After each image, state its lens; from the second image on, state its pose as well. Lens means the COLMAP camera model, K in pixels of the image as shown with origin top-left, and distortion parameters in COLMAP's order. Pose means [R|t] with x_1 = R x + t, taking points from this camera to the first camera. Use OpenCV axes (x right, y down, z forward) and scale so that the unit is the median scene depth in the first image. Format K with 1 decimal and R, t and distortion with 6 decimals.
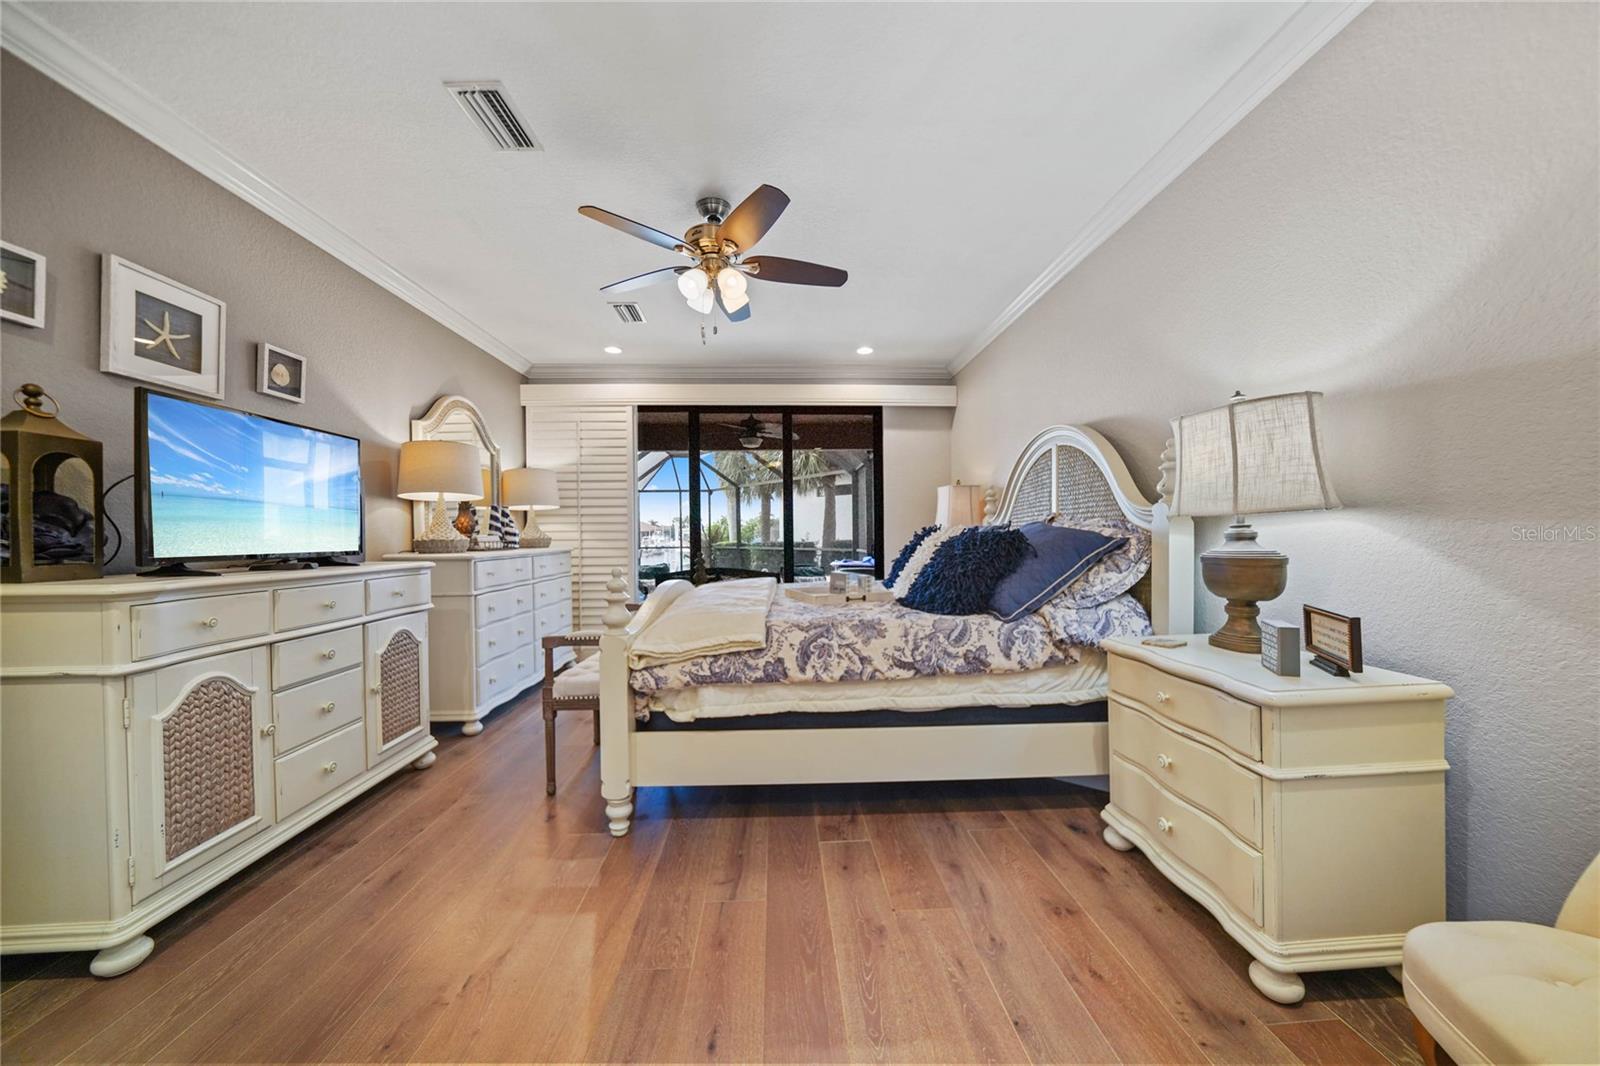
lens RADIAL K [[558.7, 0, 825.2], [0, 558.7, 533.8], [0, 0, 1]] dist [-0.018305, 0.000845]
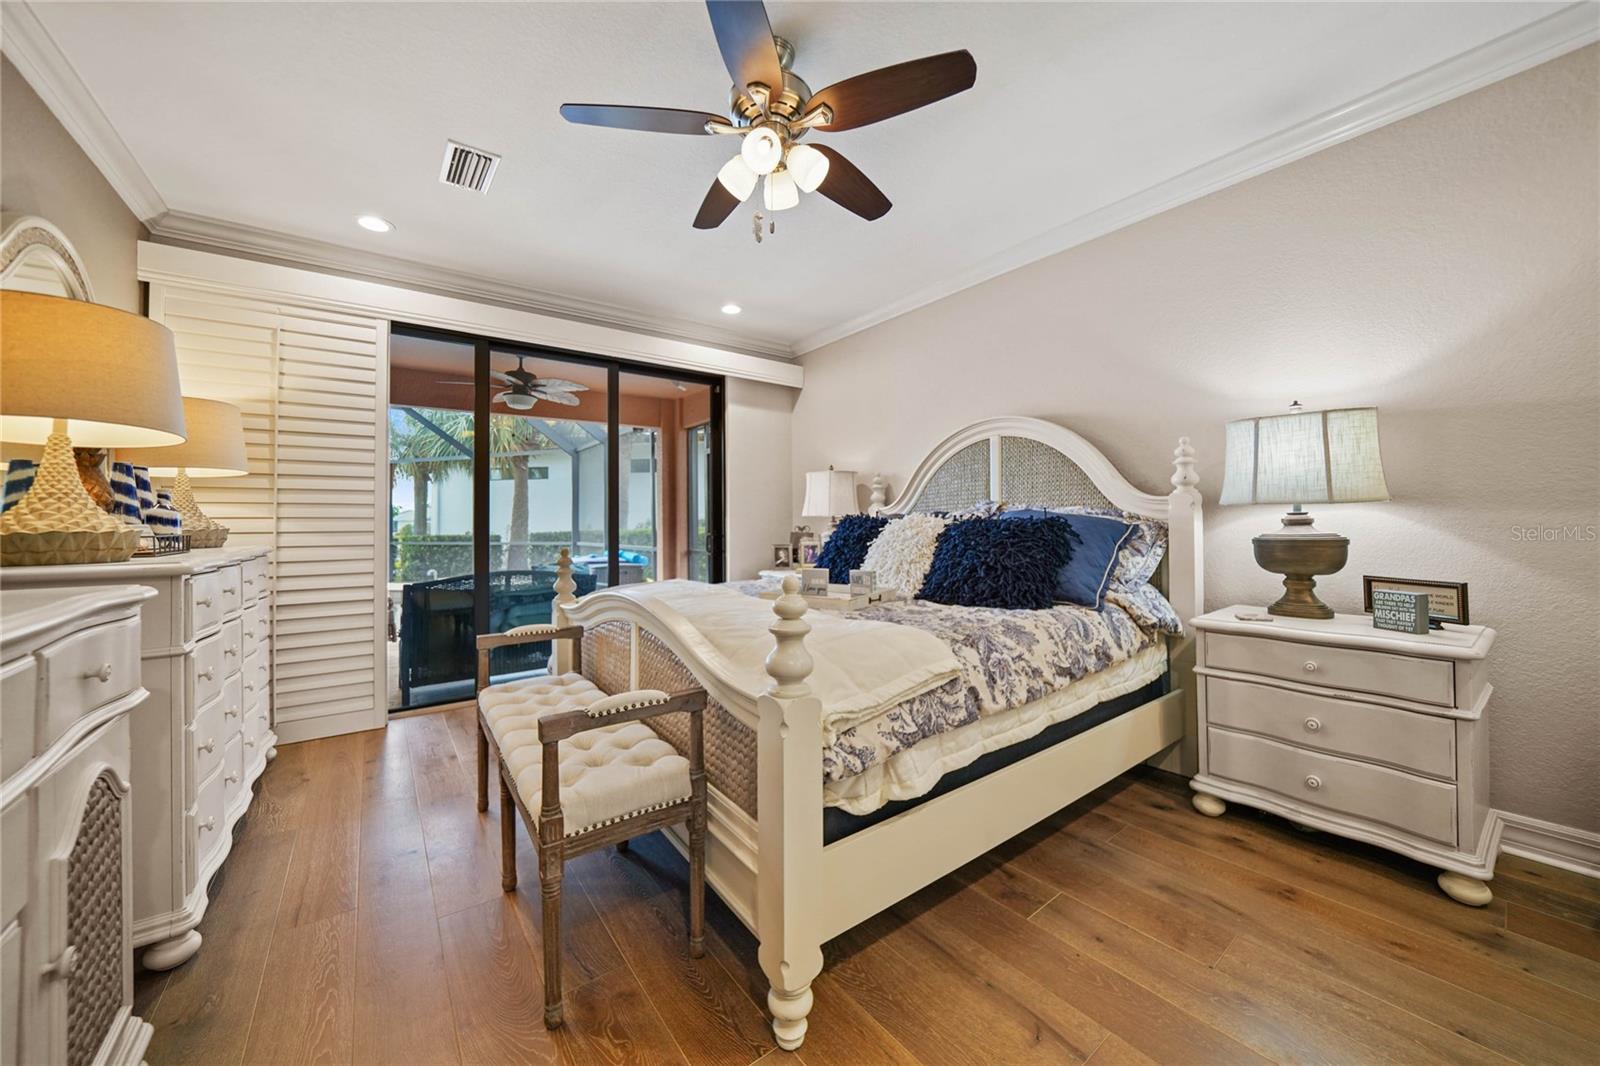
lens RADIAL K [[558.7, 0, 768.0], [0, 558.7, 510.6], [0, 0, 1]] dist [-0.018305, 0.000845]
pose [[0.835556, 0.012919, 0.549254, -0.673558], [0.001658, 0.999660, -0.026036, 0.007126], [-0.549403, 0.022665, 0.835250, 0.497094]]
